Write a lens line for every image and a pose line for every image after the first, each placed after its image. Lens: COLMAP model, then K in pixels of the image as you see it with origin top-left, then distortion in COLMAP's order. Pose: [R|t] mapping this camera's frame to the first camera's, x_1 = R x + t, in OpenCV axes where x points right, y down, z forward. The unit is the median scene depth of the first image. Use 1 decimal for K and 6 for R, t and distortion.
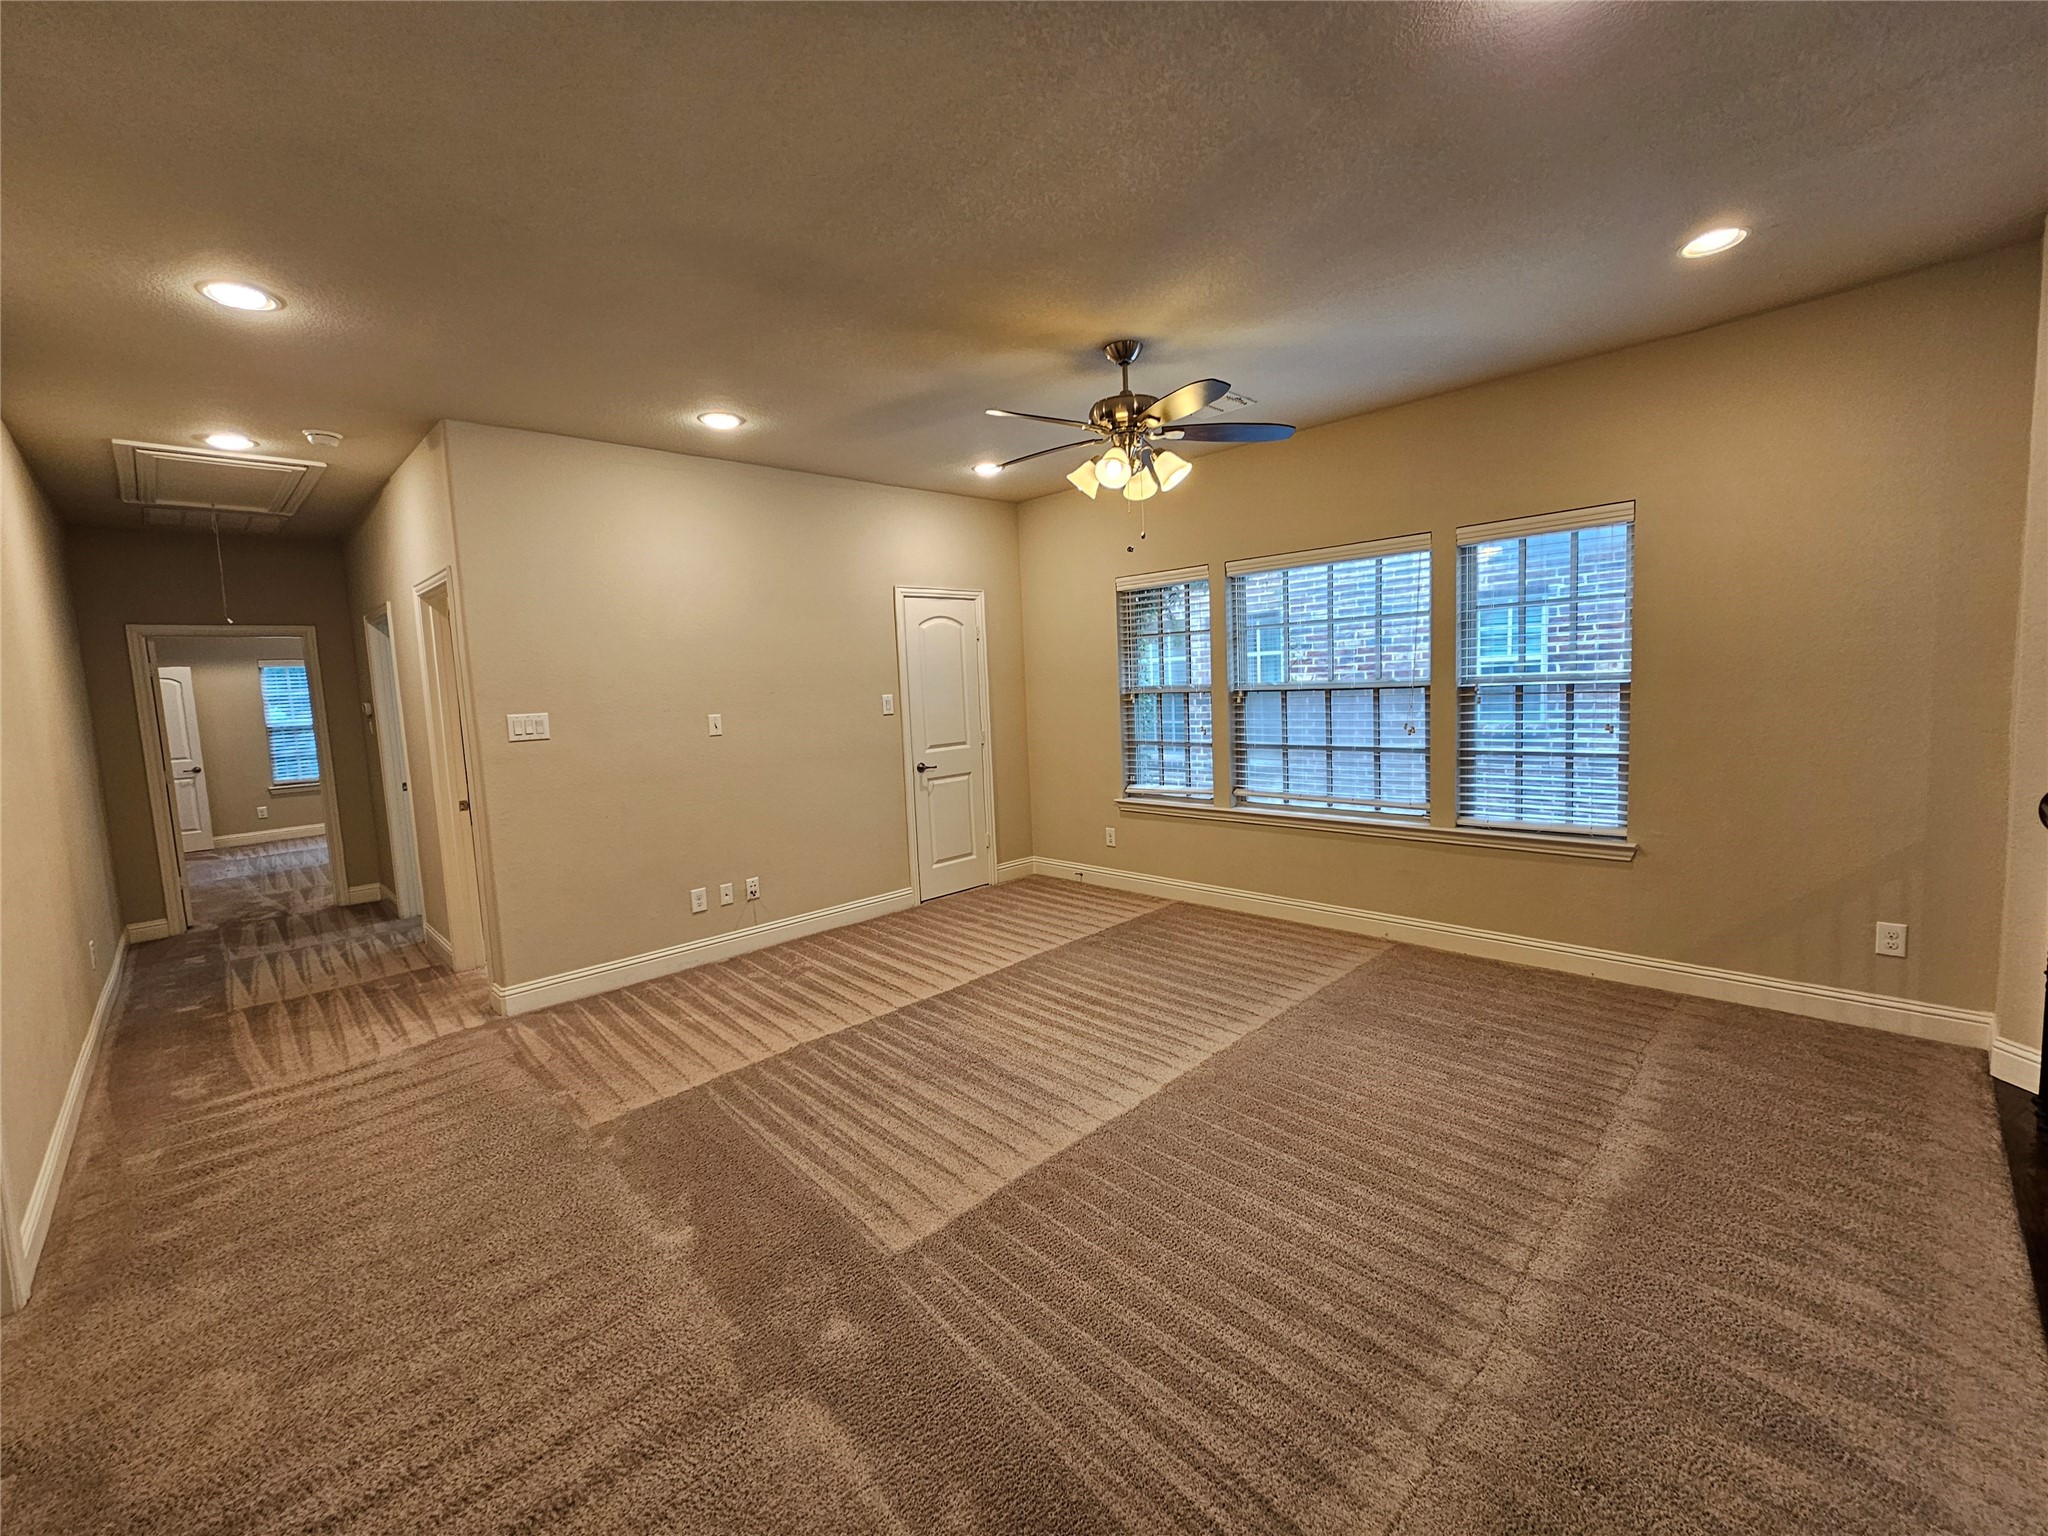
lens RADIAL K [[824.7, 0, 1052.3], [0, 824.7, 743.6], [0, 0, 1]] dist [0.001094, -0.000036]
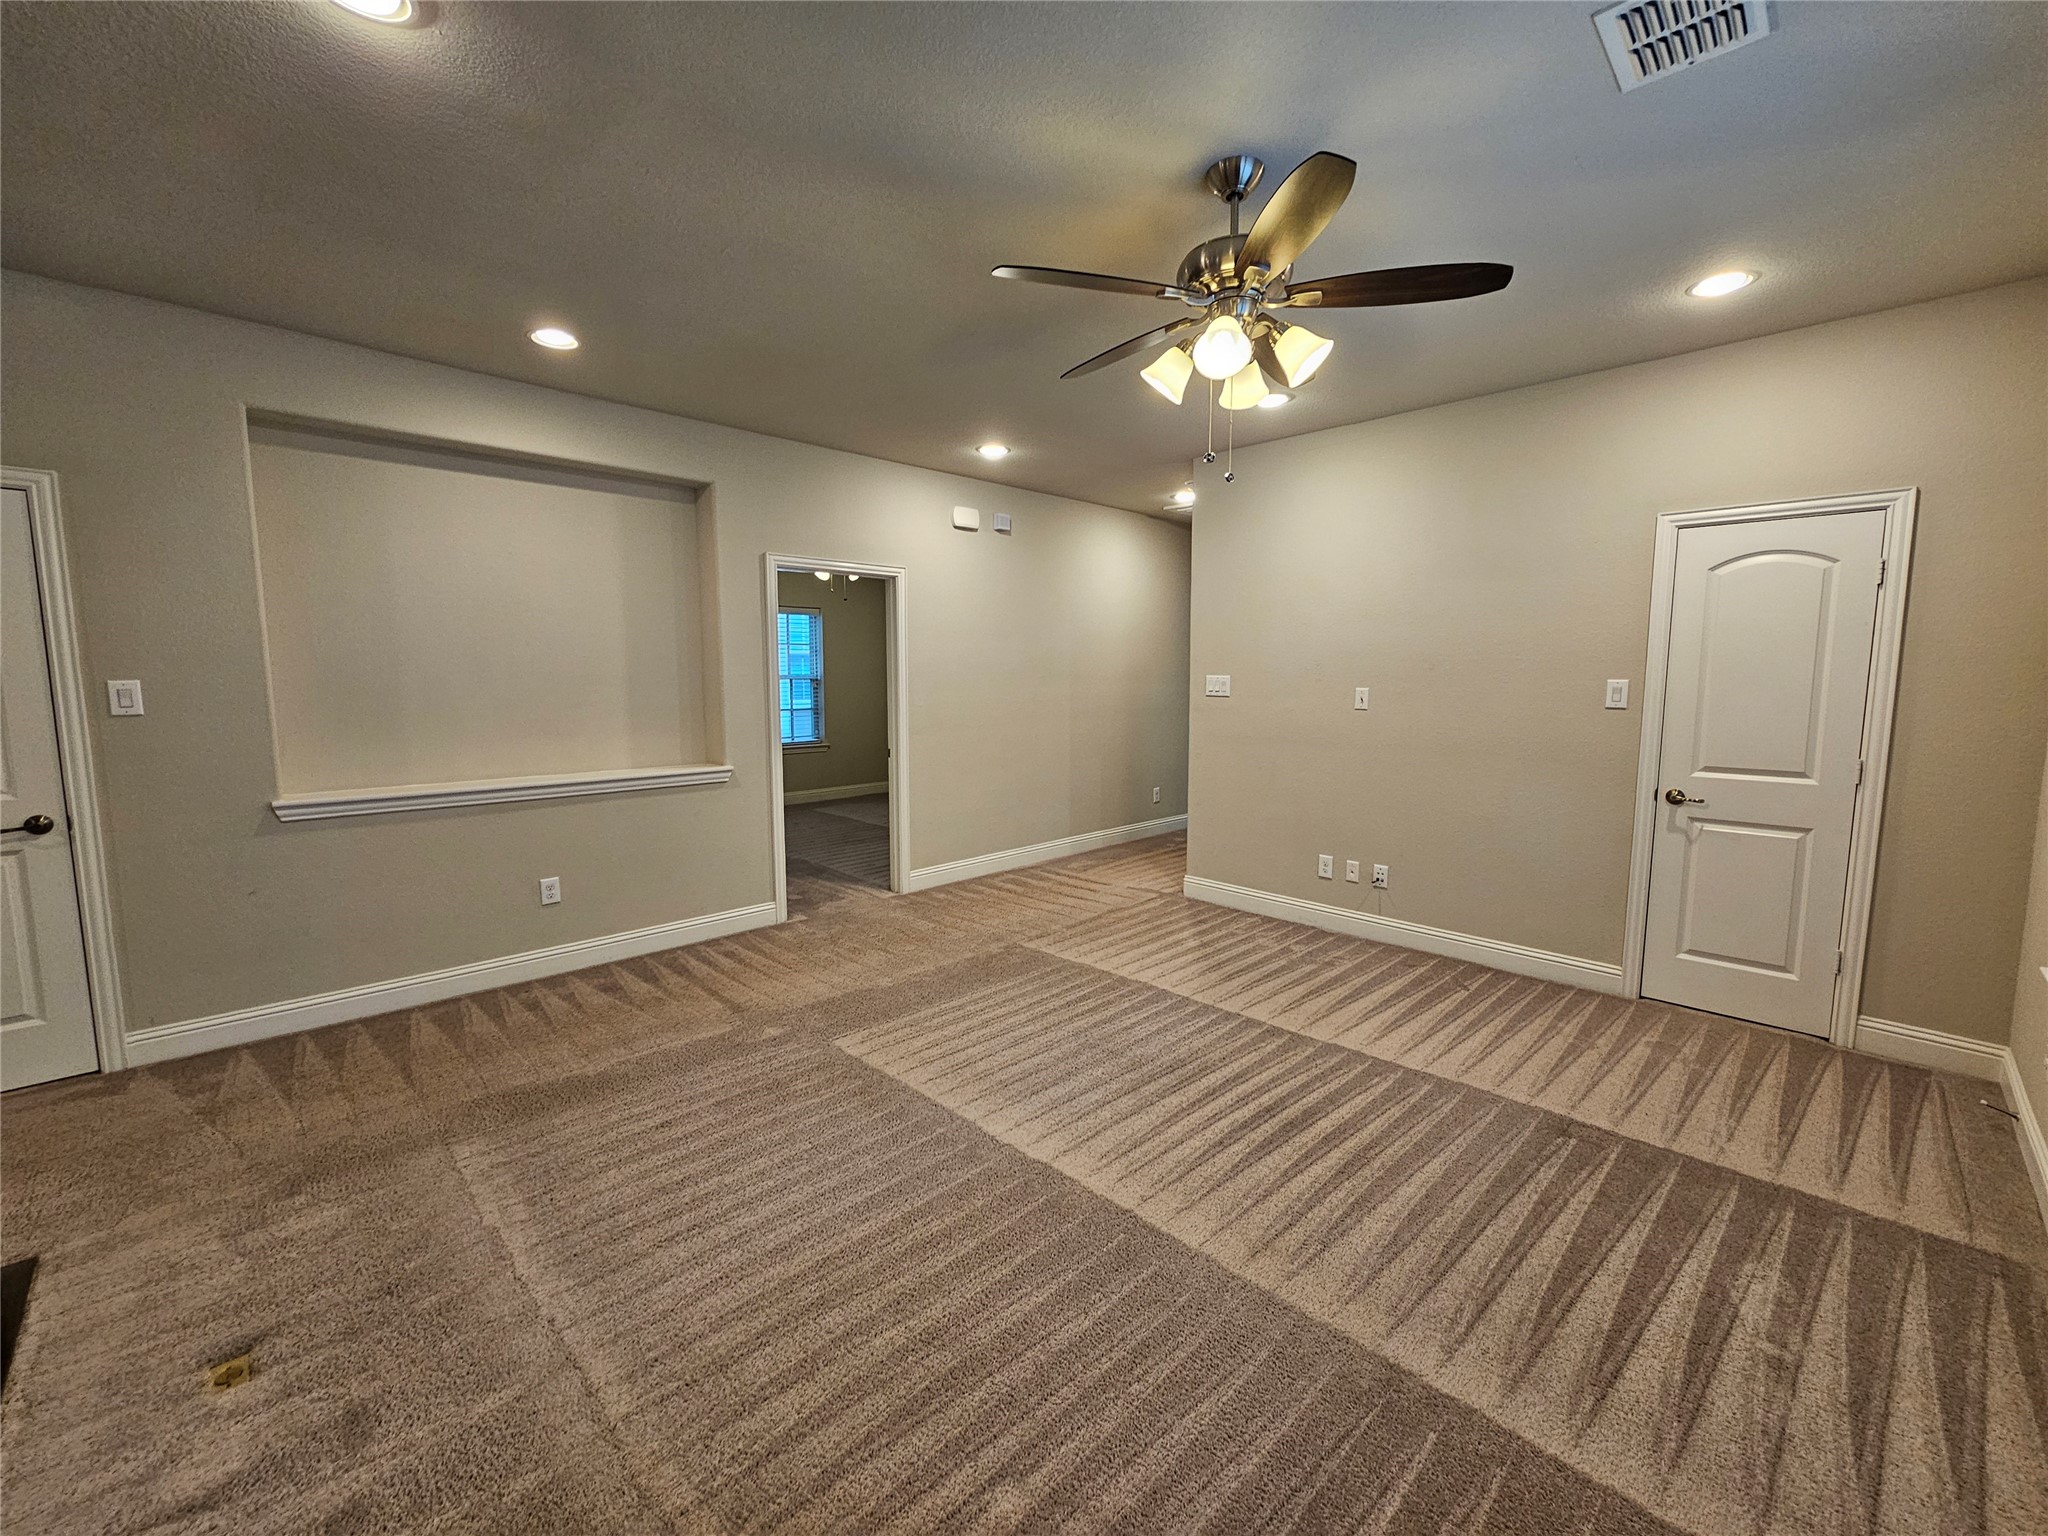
lens RADIAL K [[832.7, 0, 1034.0], [0, 832.7, 763.9], [0, 0, 1]] dist [-0.000524, -0.000560]
pose [[0.017252, 0.158954, -0.987135, 0.633485], [-0.082604, 0.984134, 0.157027, -0.077240], [0.996433, 0.078833, 0.030108, 0.657806]]
